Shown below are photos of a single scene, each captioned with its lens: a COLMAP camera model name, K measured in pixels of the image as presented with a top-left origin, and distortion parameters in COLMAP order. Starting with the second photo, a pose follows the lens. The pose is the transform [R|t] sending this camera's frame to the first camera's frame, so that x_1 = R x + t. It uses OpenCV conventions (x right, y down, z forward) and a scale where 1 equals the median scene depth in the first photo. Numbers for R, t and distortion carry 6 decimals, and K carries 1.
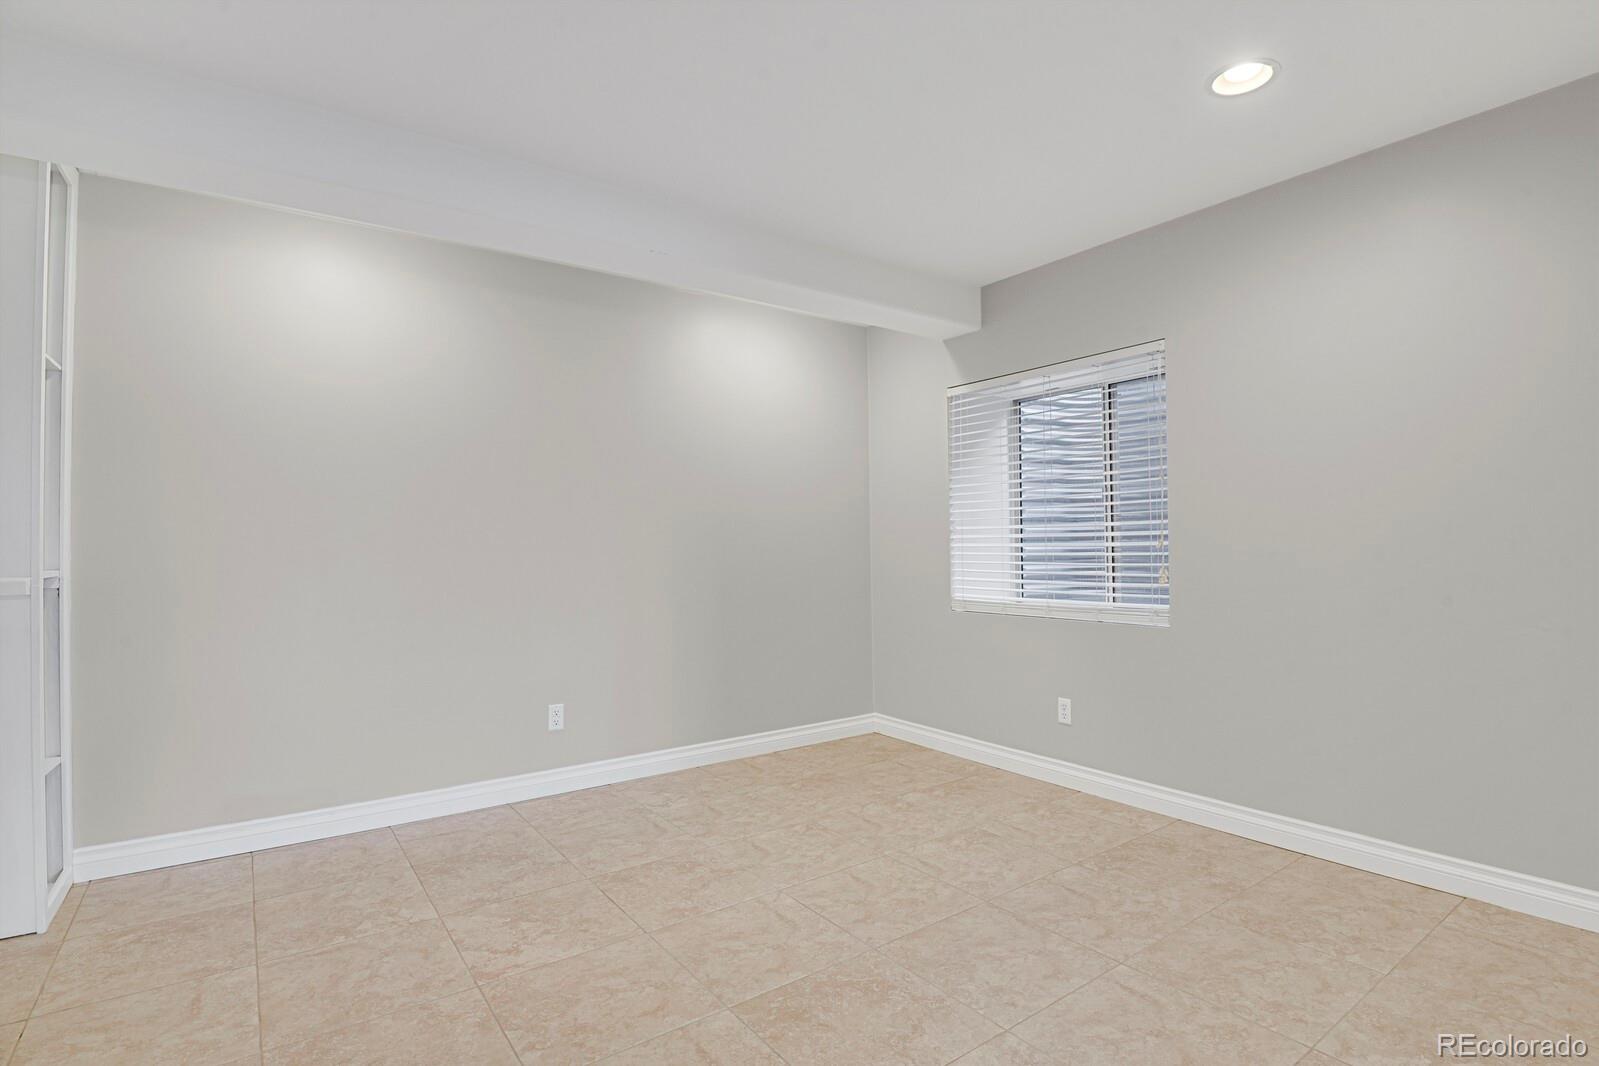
lens RADIAL K [[783.4, 0, 838.0], [0, 783.4, 535.5], [0, 0, 1]] dist [-0.031006, -0.001026]
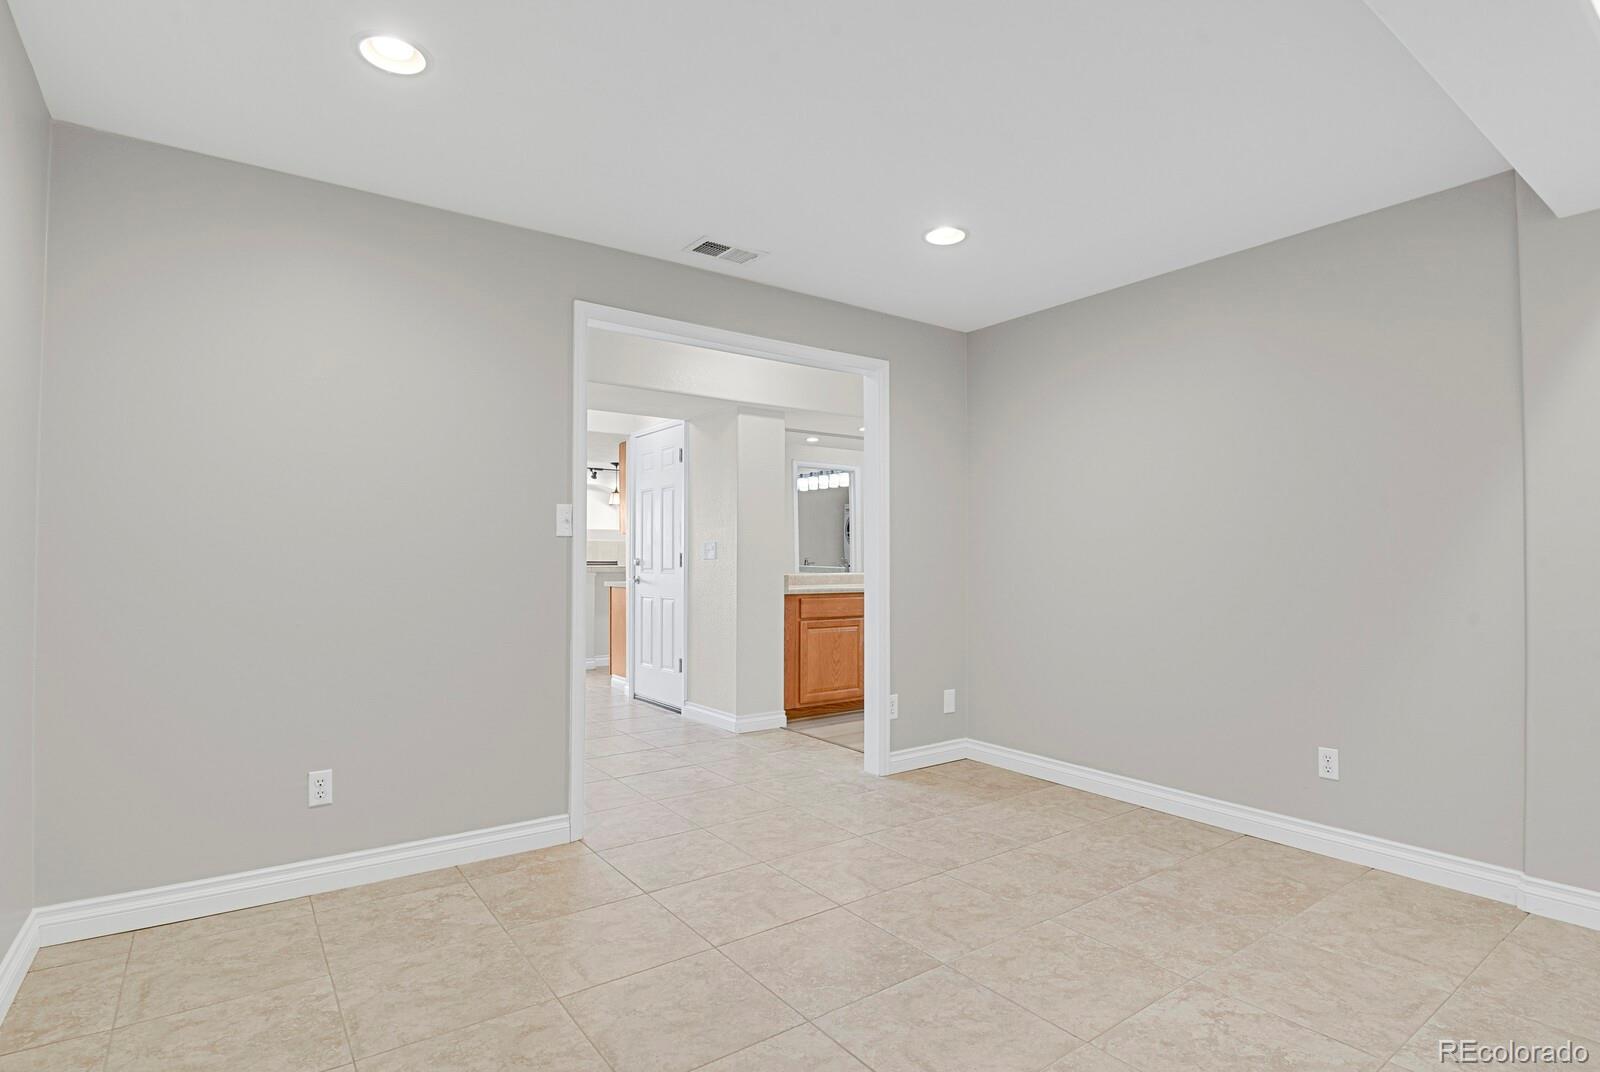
lens RADIAL K [[783.9, 0, 838.5], [0, 783.9, 538.5], [0, 0, 1]] dist [-0.031006, -0.001026]
pose [[-0.999965, 0.008147, 0.001665, 0.007945], [0.008085, 0.999387, -0.034049, 0.013391], [-0.001941, -0.034035, -0.999419, 2.055377]]
